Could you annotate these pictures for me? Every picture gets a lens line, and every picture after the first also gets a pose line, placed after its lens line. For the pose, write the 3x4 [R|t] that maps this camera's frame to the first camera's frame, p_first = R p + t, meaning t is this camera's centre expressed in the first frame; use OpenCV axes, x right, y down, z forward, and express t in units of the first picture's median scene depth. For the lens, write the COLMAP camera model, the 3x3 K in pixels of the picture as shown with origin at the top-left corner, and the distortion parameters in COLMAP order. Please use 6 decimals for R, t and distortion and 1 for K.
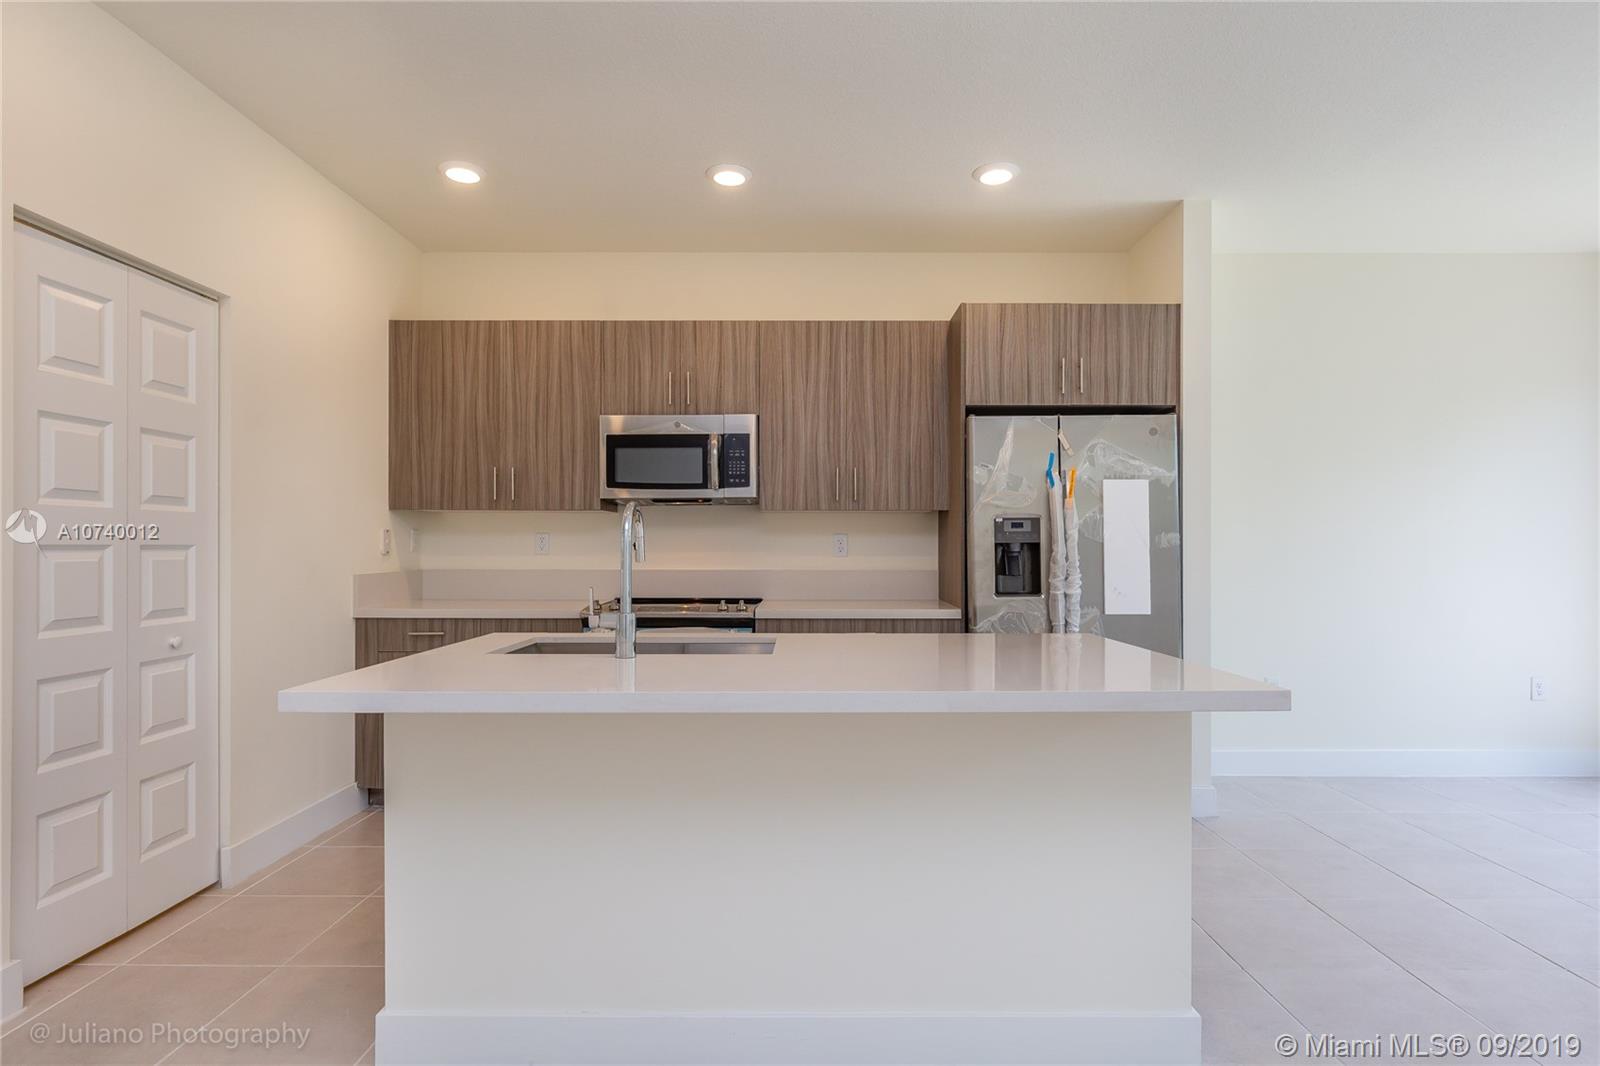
lens RADIAL K [[822.9, 0, 806.1], [0, 822.9, 545.5], [0, 0, 1]] dist [0.002085, 0.002291]
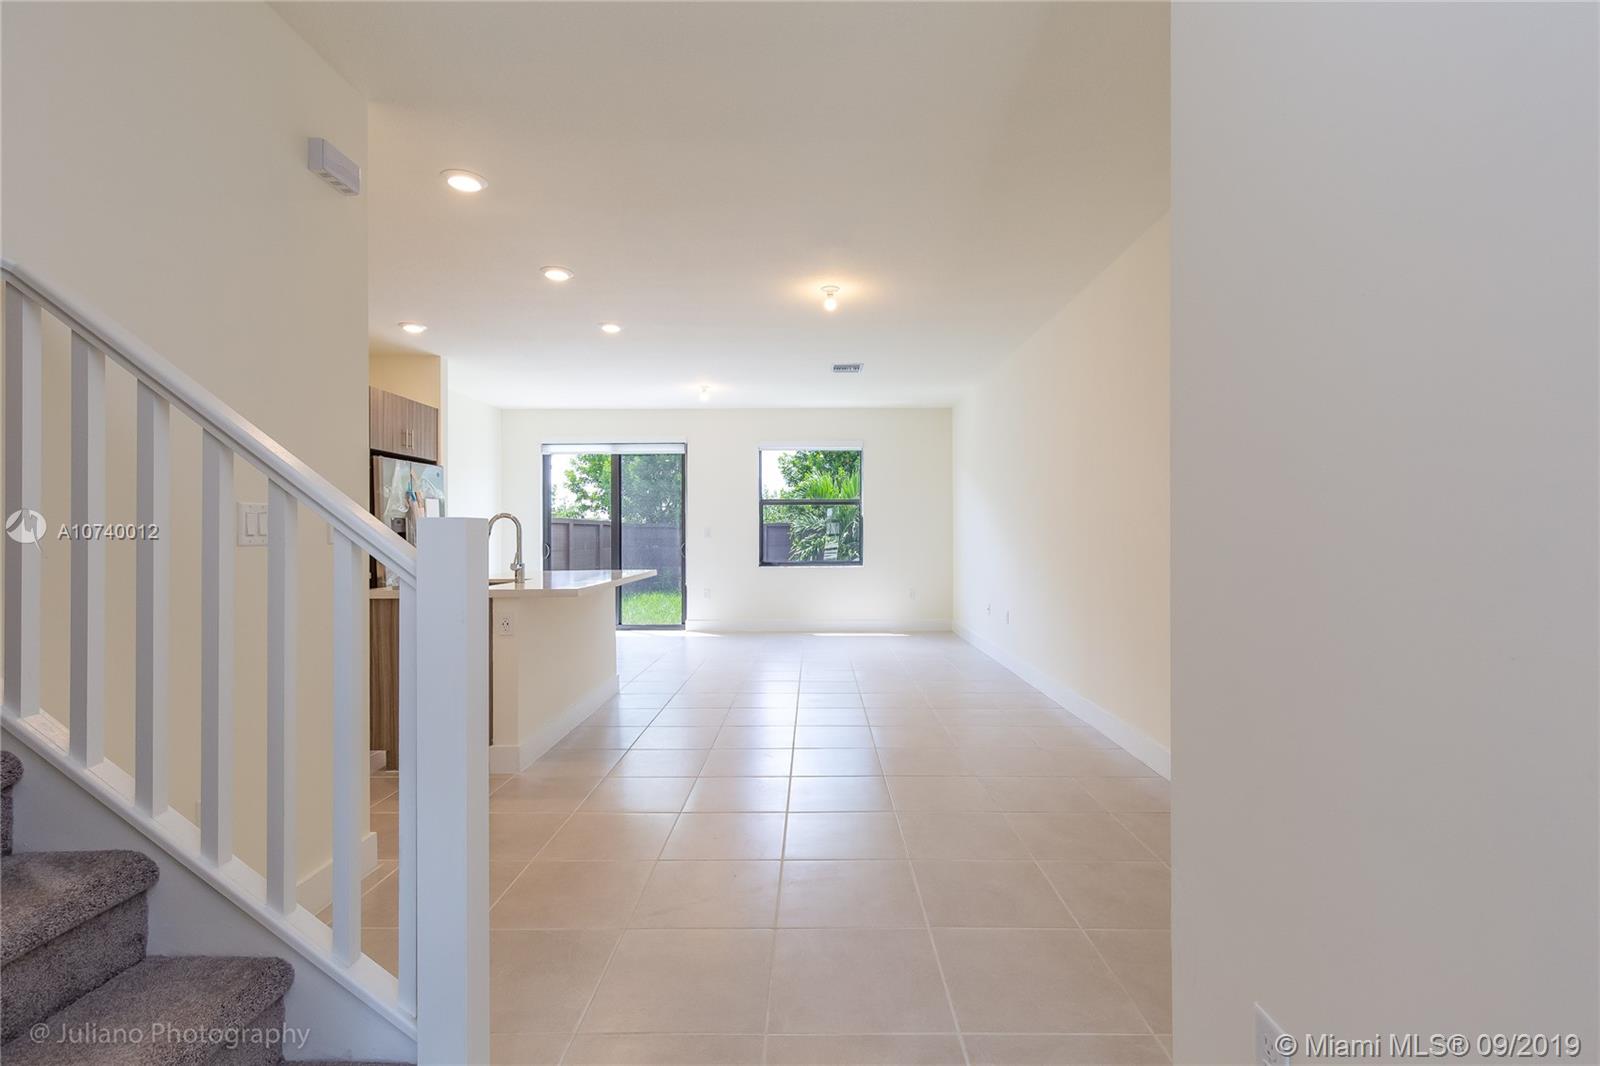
lens RADIAL K [[708.5, 0, 809.4], [0, 708.5, 530.6], [0, 0, 1]] dist [0.010273, -0.002988]
pose [[-0.002085, 0.001822, 0.999996, -1.167762], [-0.004808, 0.999987, -0.001832, -0.007646], [-0.999986, -0.004812, -0.002077, 0.118794]]
